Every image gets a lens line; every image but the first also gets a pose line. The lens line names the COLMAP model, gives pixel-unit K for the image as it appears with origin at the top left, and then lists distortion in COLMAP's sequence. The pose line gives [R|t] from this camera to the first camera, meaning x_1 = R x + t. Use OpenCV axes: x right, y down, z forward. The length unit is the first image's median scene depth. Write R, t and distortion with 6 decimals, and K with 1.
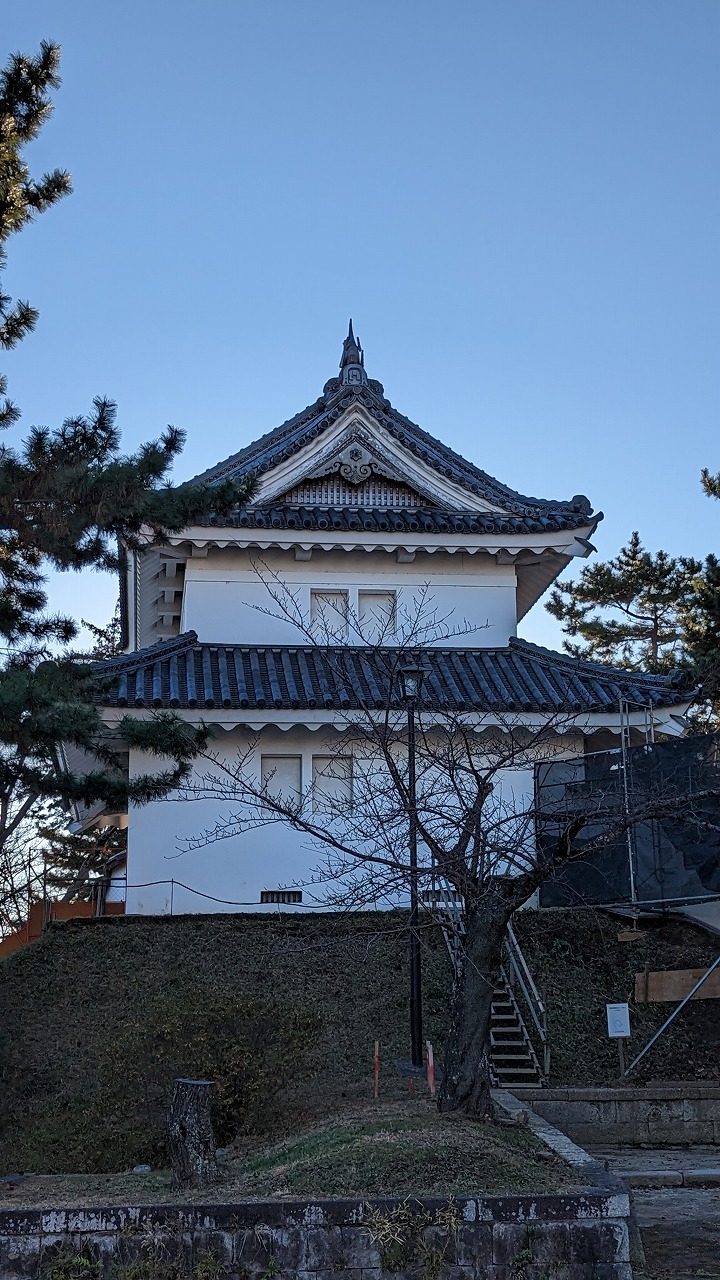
lens RADIAL K [[1790.7, 0, 360.0], [0, 1790.7, 640.0], [0, 0, 1]] dist [0.295527, -0.838320]
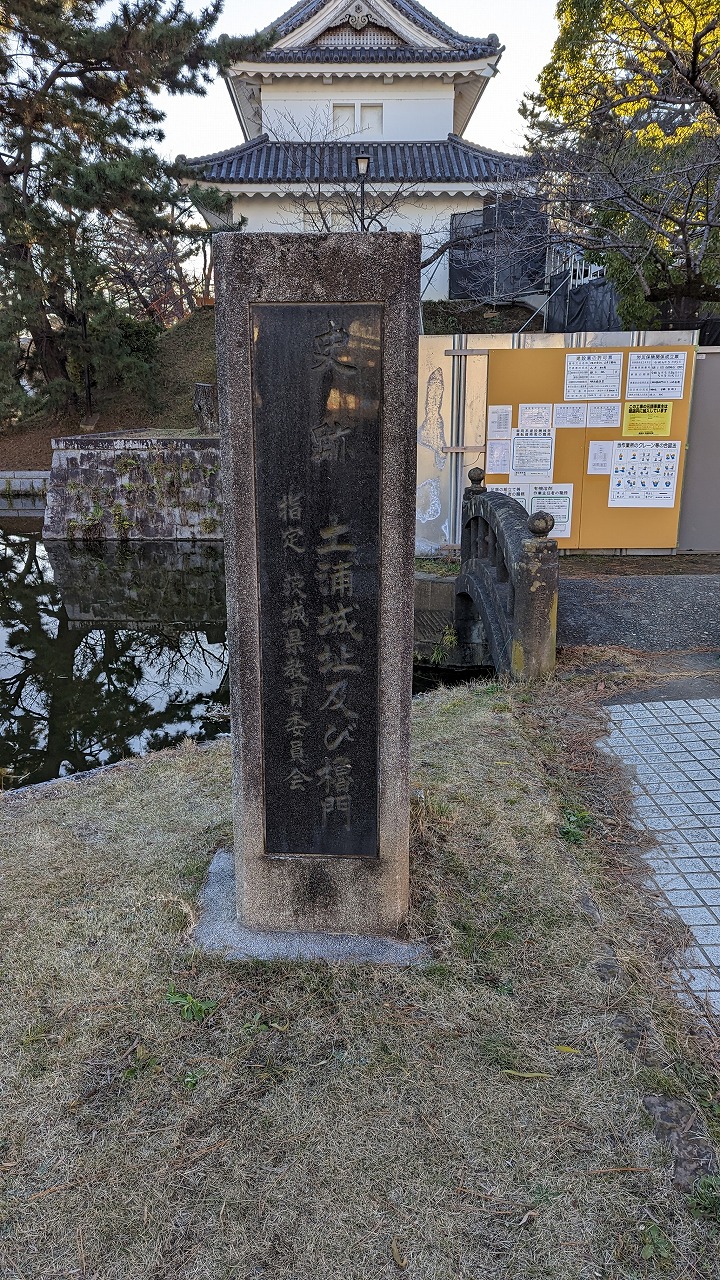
lens RADIAL K [[935.1, 0, 360.0], [0, 935.1, 640.0], [0, 0, 1]] dist [0.087288, -0.096596]
pose [[0.993585, 0.034934, -0.107554, 0.115692], [0.019503, 0.883904, 0.467261, -0.000135], [0.111391, -0.466361, 0.877553, -0.035386]]
